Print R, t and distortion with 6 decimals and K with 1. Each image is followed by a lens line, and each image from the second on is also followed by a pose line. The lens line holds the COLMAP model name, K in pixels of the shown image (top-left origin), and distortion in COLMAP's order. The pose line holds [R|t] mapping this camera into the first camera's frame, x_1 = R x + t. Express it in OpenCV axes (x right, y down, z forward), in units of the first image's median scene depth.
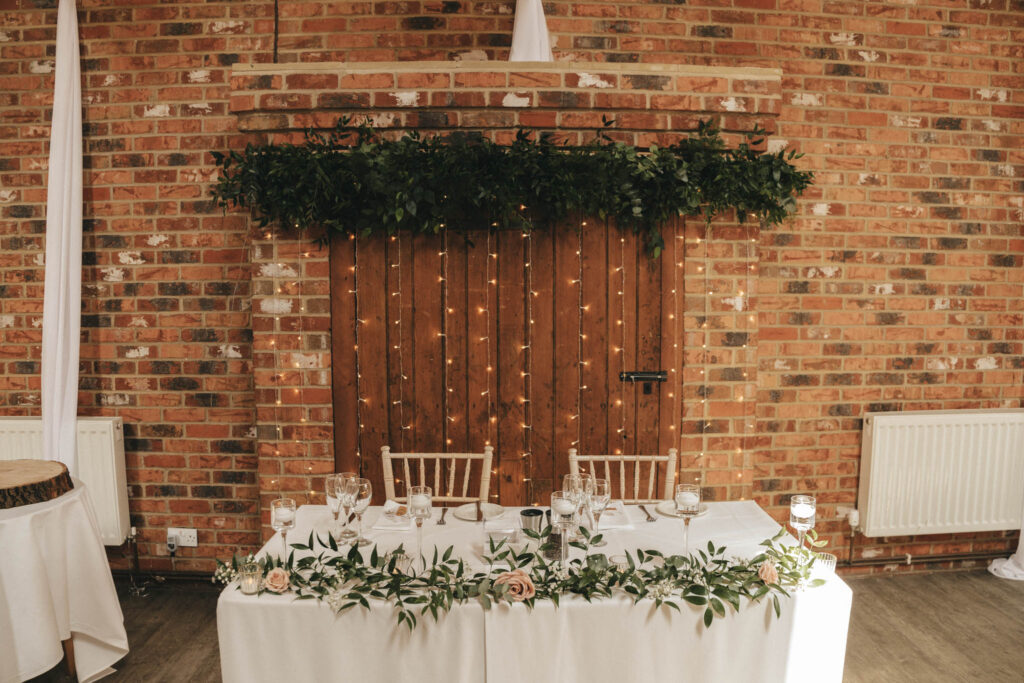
lens RADIAL K [[695.7, 0, 512.0], [0, 695.7, 341.5], [0, 0, 1]] dist [-0.103073, 0.004390]
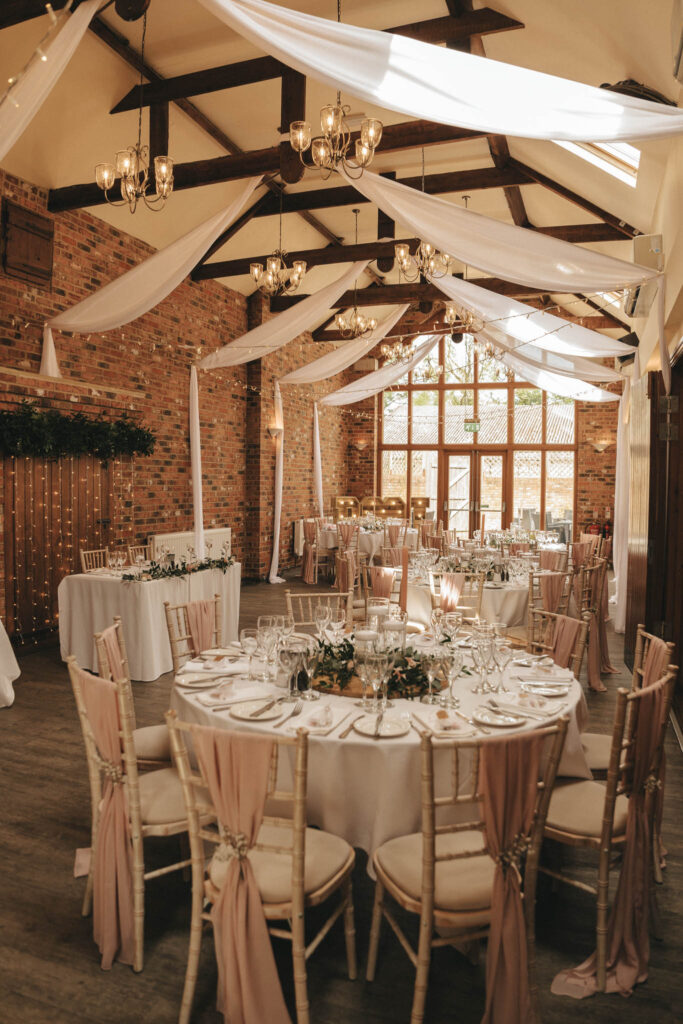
lens RADIAL K [[695.7, 0, 341.5], [0, 695.7, 512.0], [0, 0, 1]] dist [-0.103073, 0.004390]
pose [[0.377474, -0.033622, 0.925410, -1.527318], [0.054039, 0.998437, 0.014232, 0.028491], [-0.924442, 0.044636, 0.378701, -0.552862]]
